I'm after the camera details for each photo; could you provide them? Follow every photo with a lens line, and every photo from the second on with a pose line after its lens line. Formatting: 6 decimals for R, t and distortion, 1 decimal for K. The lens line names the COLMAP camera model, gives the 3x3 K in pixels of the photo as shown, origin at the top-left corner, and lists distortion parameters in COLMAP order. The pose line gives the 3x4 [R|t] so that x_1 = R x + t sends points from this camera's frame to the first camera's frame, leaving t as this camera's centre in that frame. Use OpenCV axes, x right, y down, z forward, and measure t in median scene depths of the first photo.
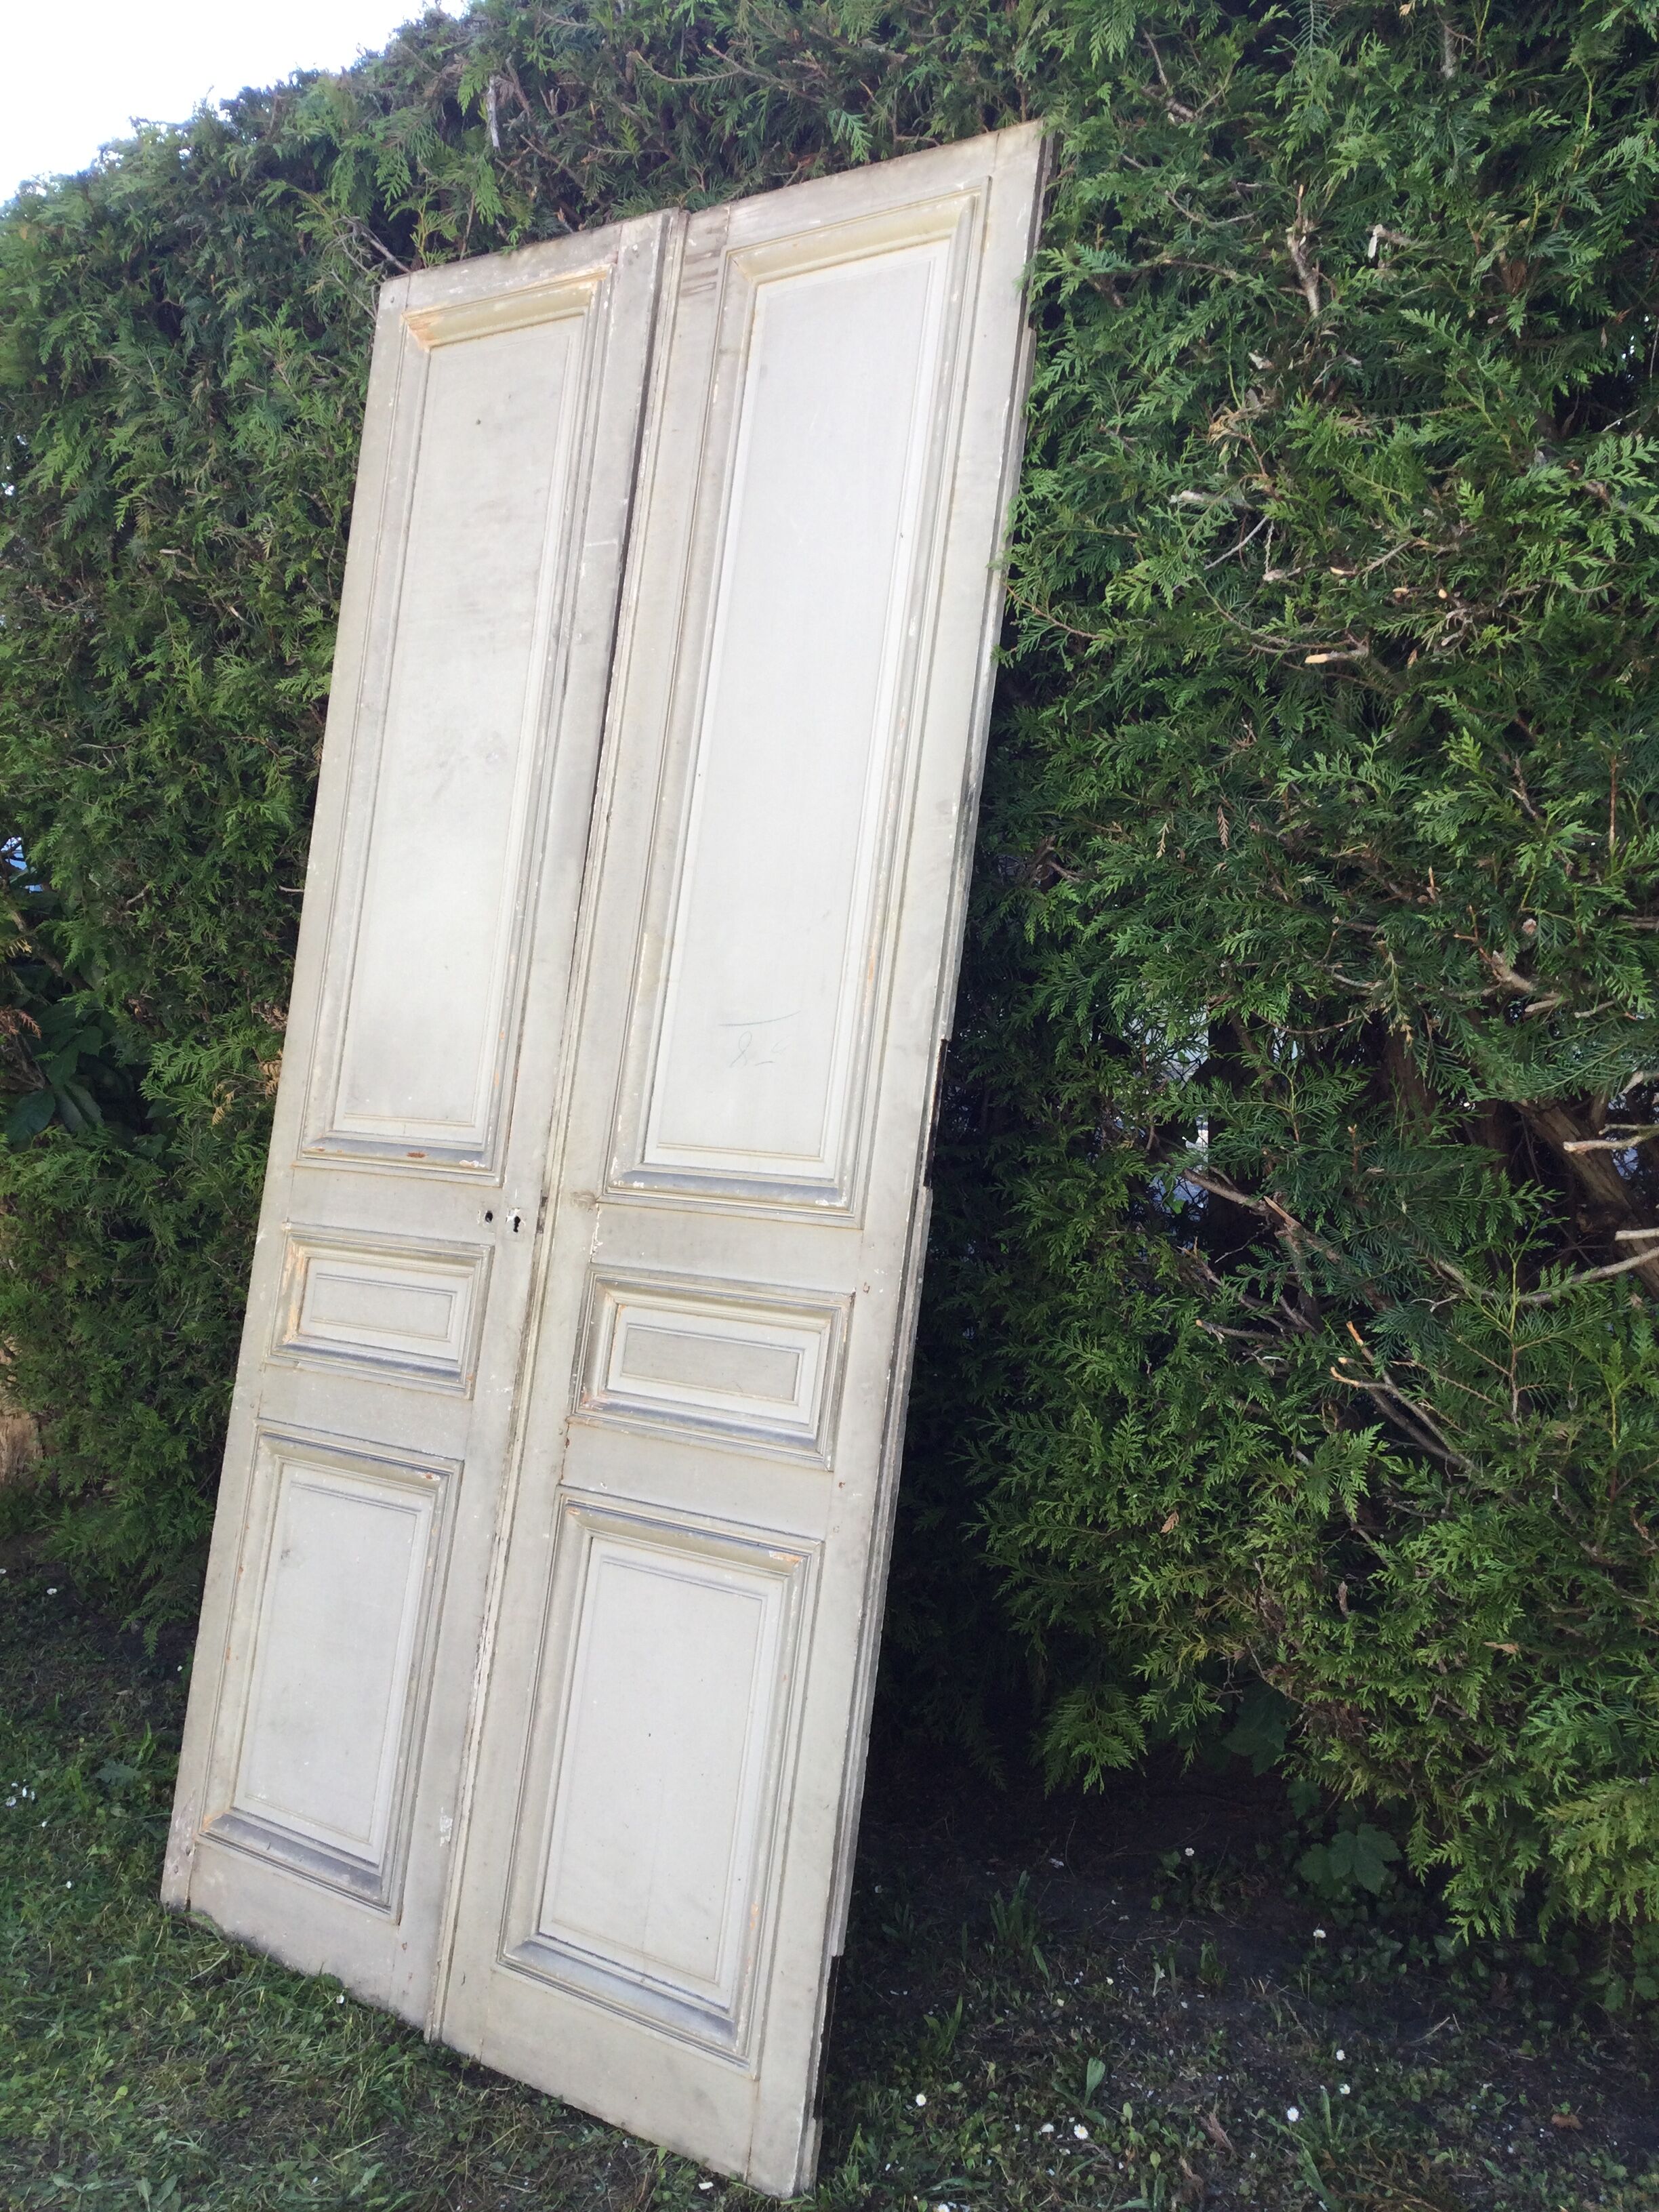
lens RADIAL K [[2004.6, 0, 830.2], [0, 2004.6, 1100.1], [0, 0, 1]] dist [0.089580, -0.133828]
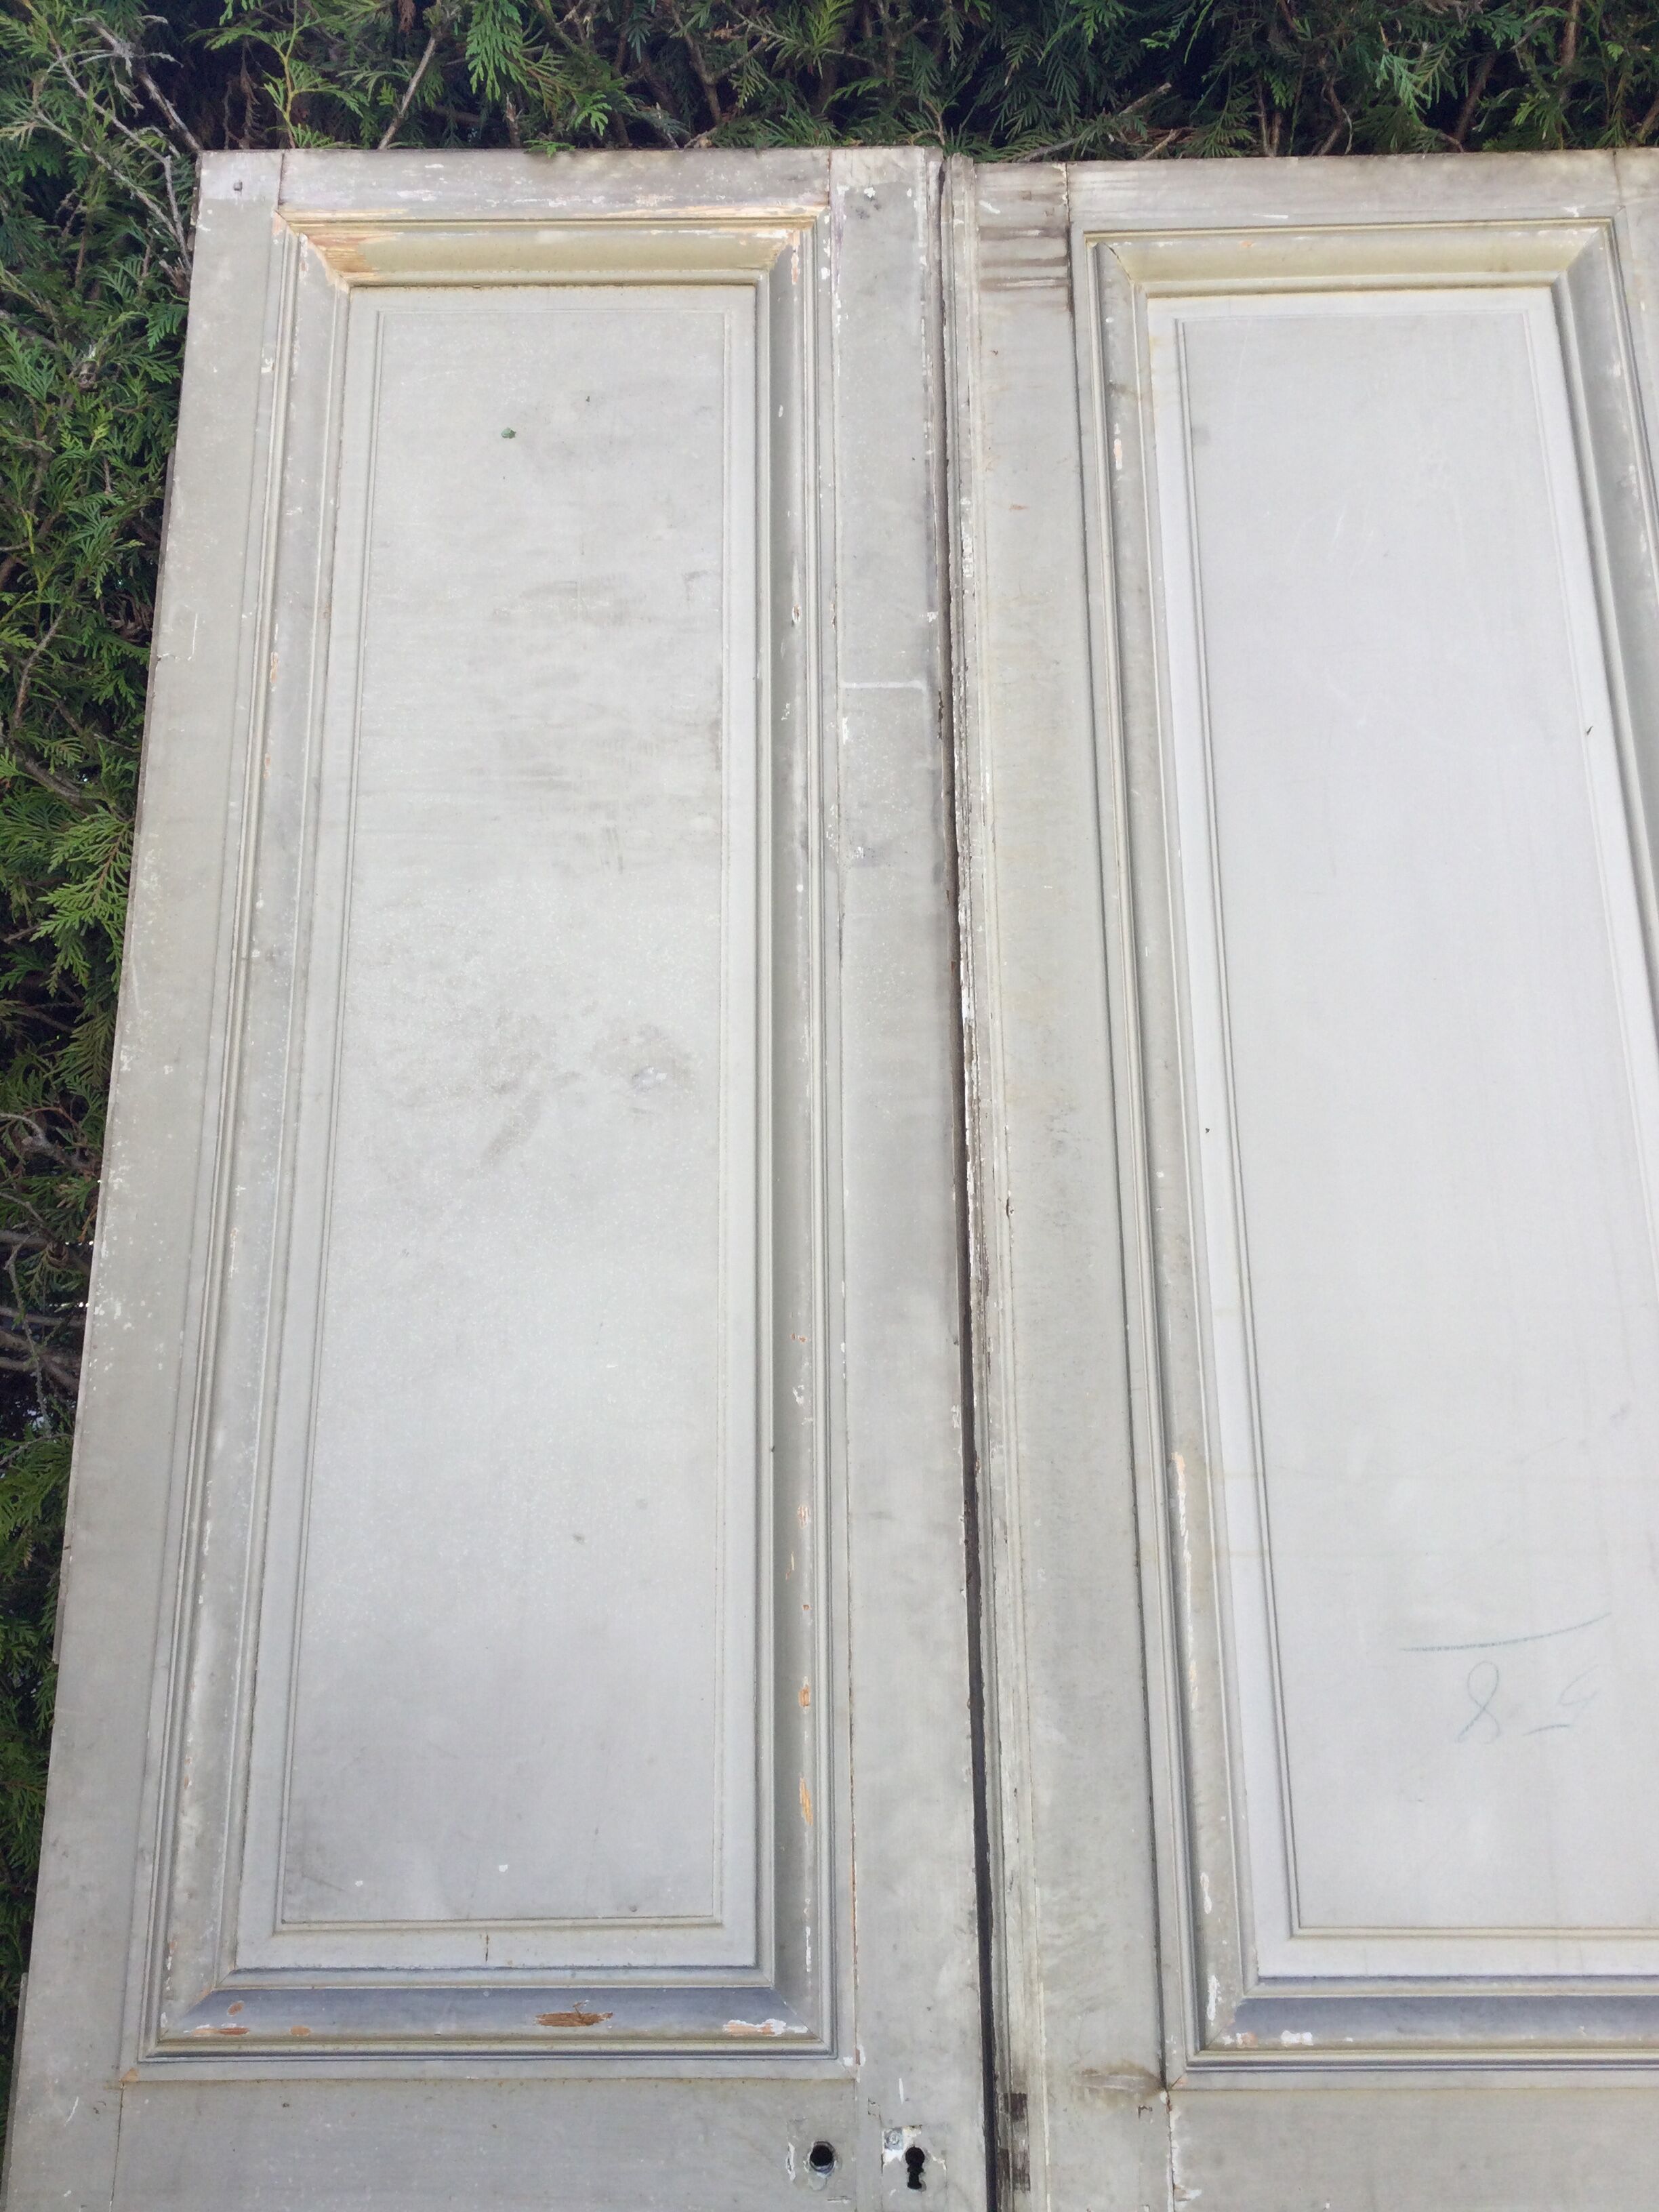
lens RADIAL K [[2004.6, 0, 826.2], [0, 2004.6, 1096.7], [0, 0, 1]] dist [0.089580, -0.133828]
pose [[0.822635, 0.049195, 0.566438, -0.422008], [0.060381, 0.983057, -0.173069, -0.085726], [-0.565355, 0.176575, 0.805726, 0.626290]]
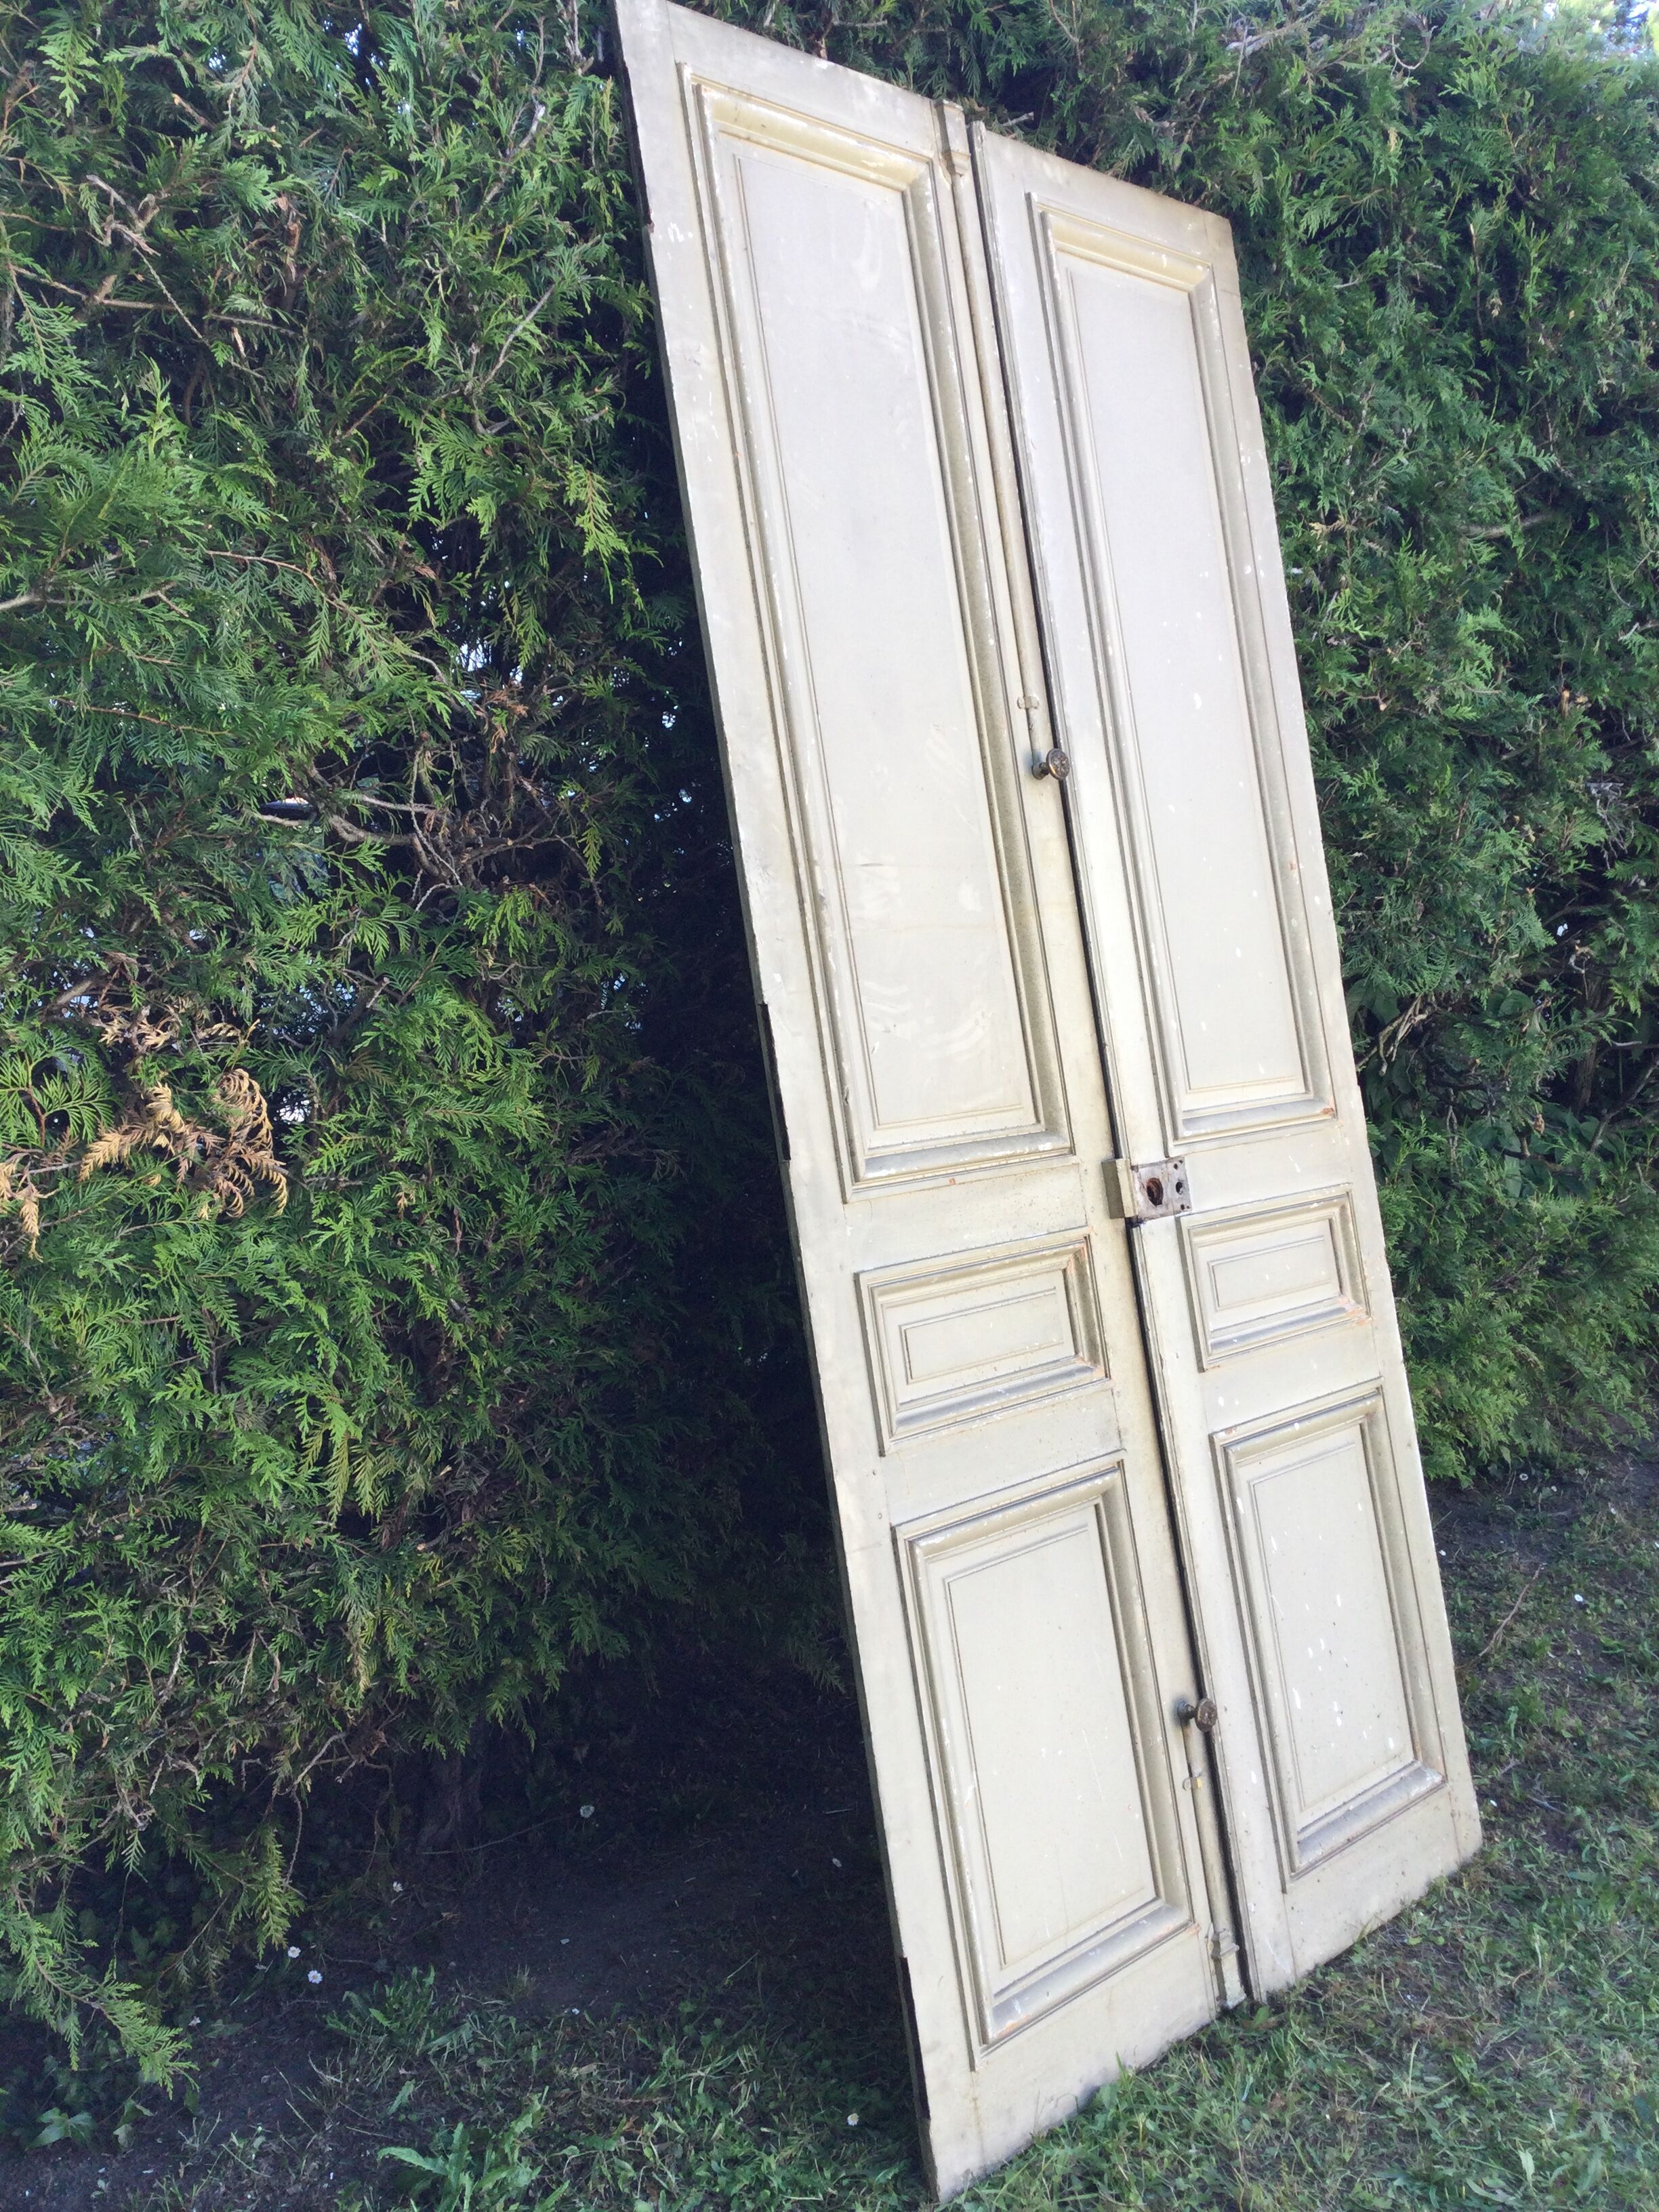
lens RADIAL K [[2004.6, 0, 831.6], [0, 2004.6, 1108.7], [0, 0, 1]] dist [0.089580, -0.133828]
pose [[0.191687, -0.109492, 0.975329, -1.078251], [0.076229, 0.992417, 0.096429, -0.080449], [-0.978491, 0.055864, 0.198580, 0.913150]]
